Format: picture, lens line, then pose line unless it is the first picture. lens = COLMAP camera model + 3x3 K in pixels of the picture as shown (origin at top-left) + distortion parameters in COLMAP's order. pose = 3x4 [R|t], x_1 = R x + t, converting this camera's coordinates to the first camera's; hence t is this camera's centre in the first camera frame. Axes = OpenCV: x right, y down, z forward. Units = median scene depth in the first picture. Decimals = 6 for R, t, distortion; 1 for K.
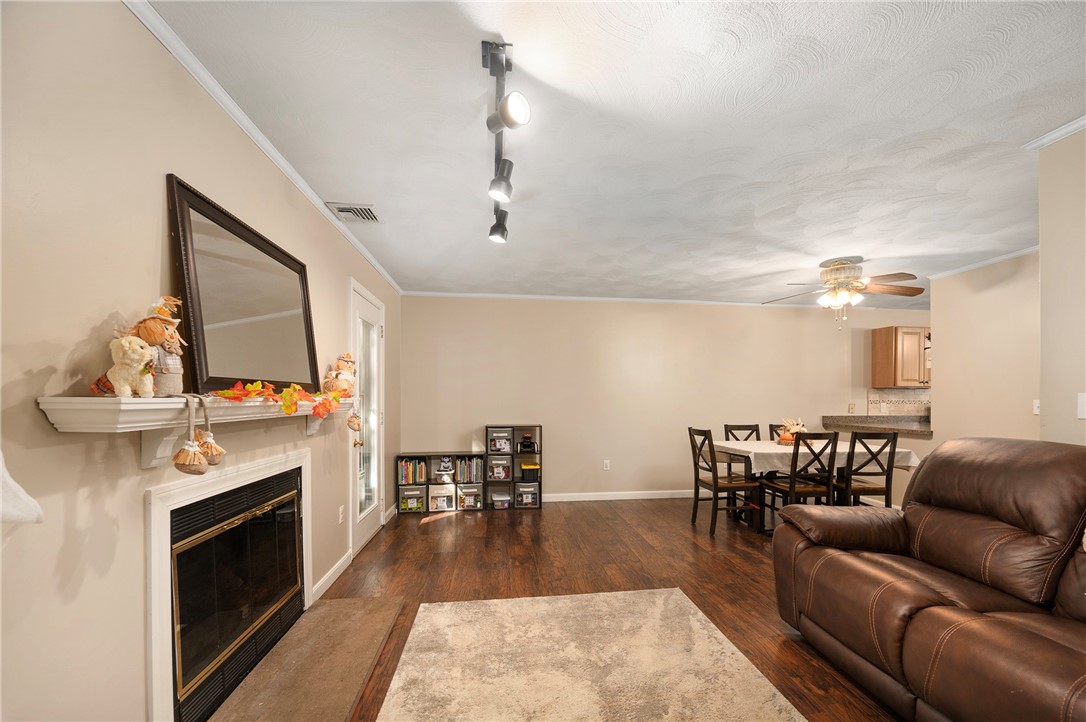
lens RADIAL K [[434.2, 0, 551.8], [0, 434.2, 399.3], [0, 0, 1]] dist [-0.001306, 0.000070]
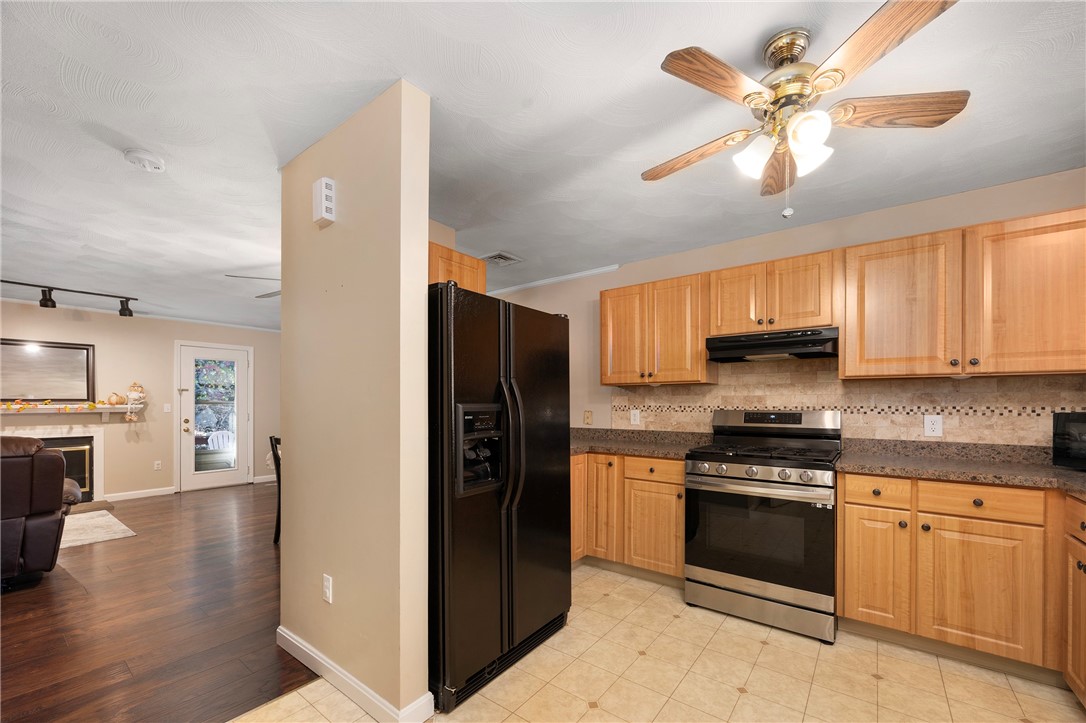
lens RADIAL K [[433.2, 0, 548.8], [0, 433.2, 401.9], [0, 0, 1]] dist [-0.005622, -0.000401]
pose [[0.715406, -0.006236, -0.698681, 2.516060], [0.002849, 0.999978, -0.006008, -0.000304], [0.698703, 0.002307, 0.715408, 1.015275]]
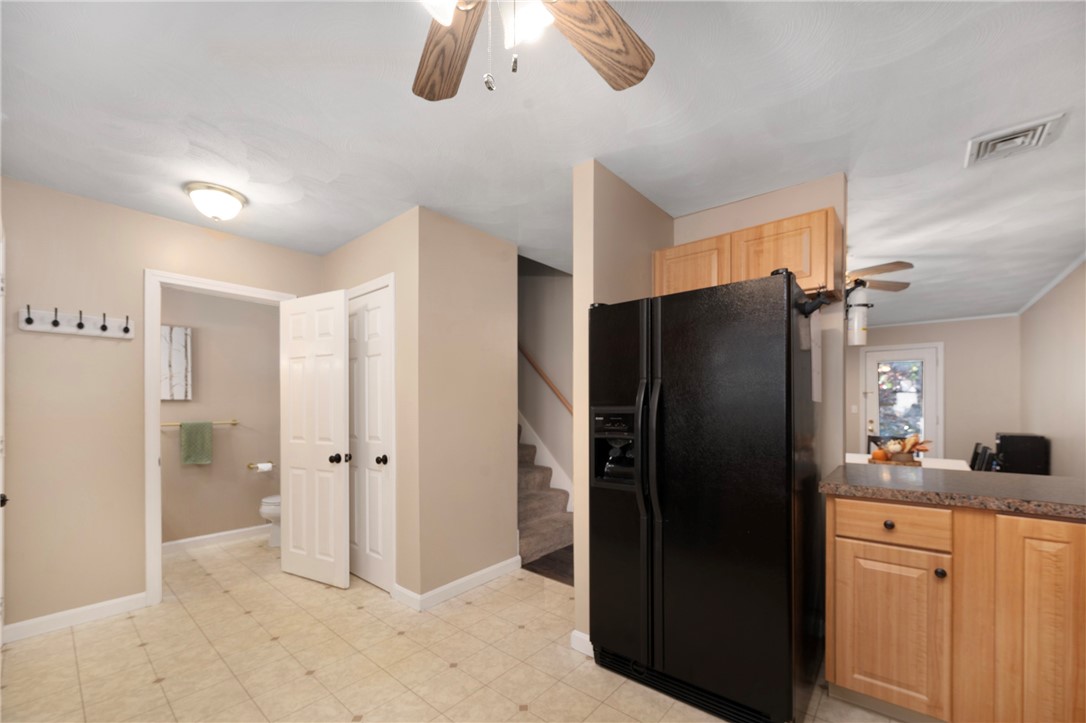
lens RADIAL K [[439.6, 0, 550.1], [0, 439.6, 409.7], [0, 0, 1]] dist [-0.000675, -0.000064]
pose [[-0.732941, 0.004650, -0.680276, 2.552165], [0.002057, 0.999987, 0.004618, -0.000647], [0.680289, 0.001985, -0.732942, 1.933276]]
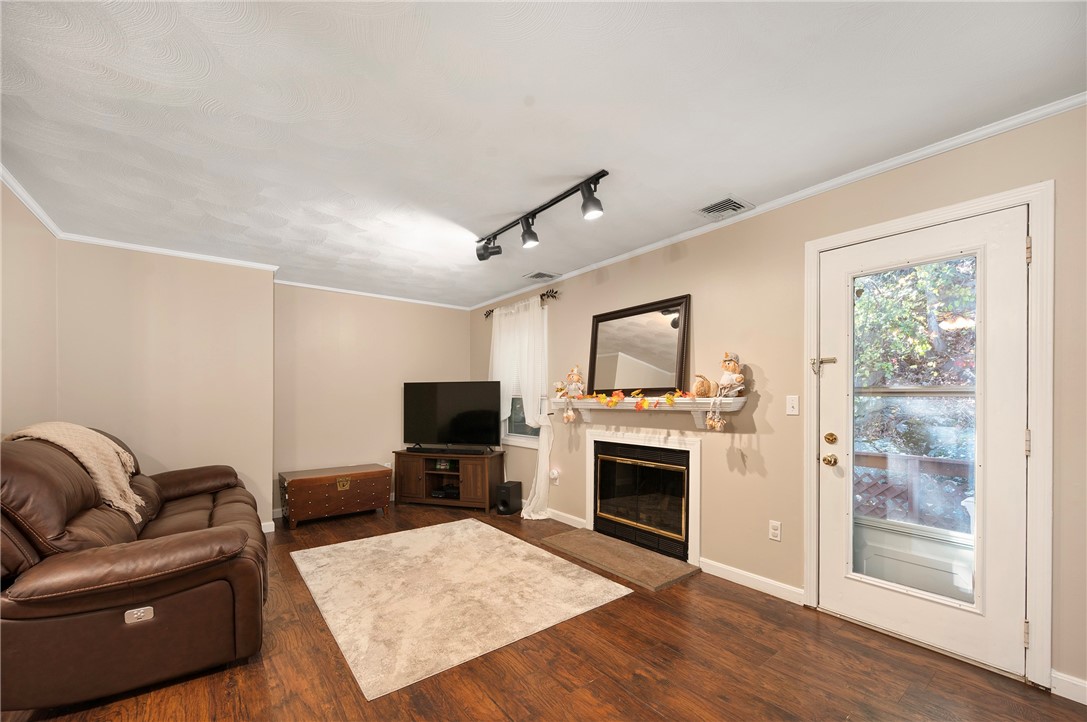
lens RADIAL K [[436.3, 0, 556.3], [0, 436.3, 400.1], [0, 0, 1]] dist [-0.000638, -0.000157]
pose [[-0.852958, 0.002477, -0.521974, 0.423617], [-0.000450, 0.999985, 0.005482, -0.004063], [0.521980, 0.004911, -0.852944, 1.830249]]
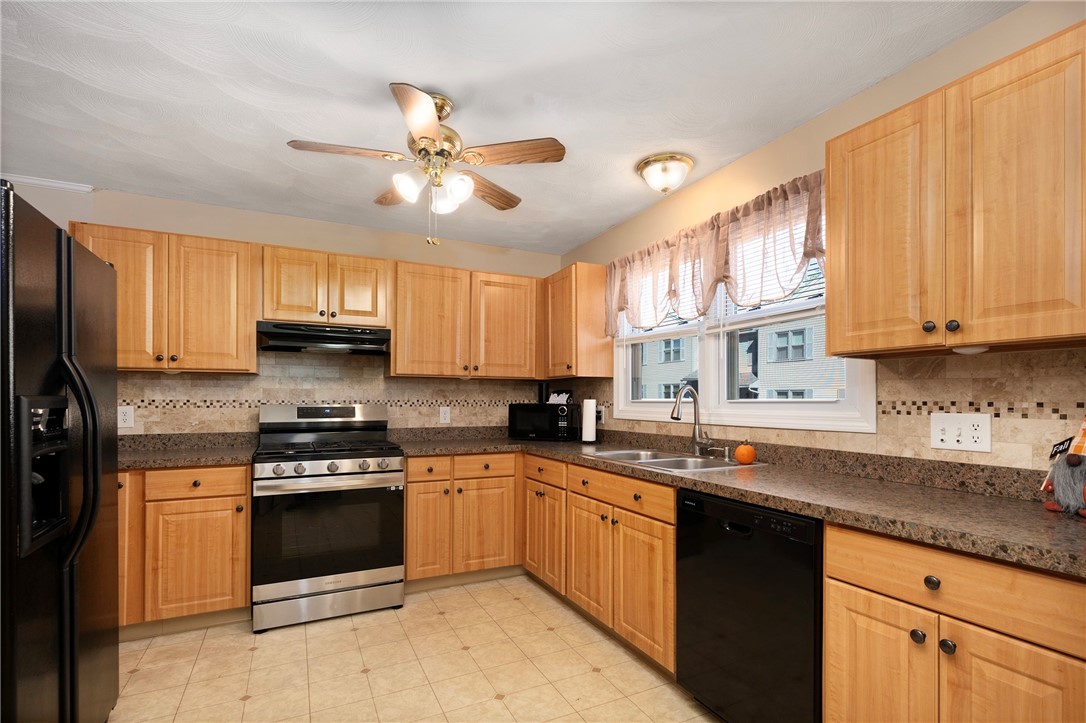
lens RADIAL K [[514.2, 0, 551.5], [0, 514.2, 397.6], [0, 0, 1]] dist [0.001717, -0.000046]
pose [[0.942070, -0.001037, 0.335414, 2.242313], [0.001347, 0.999999, -0.000693, 0.000786], [-0.335413, 0.001105, 0.942071, 0.797922]]
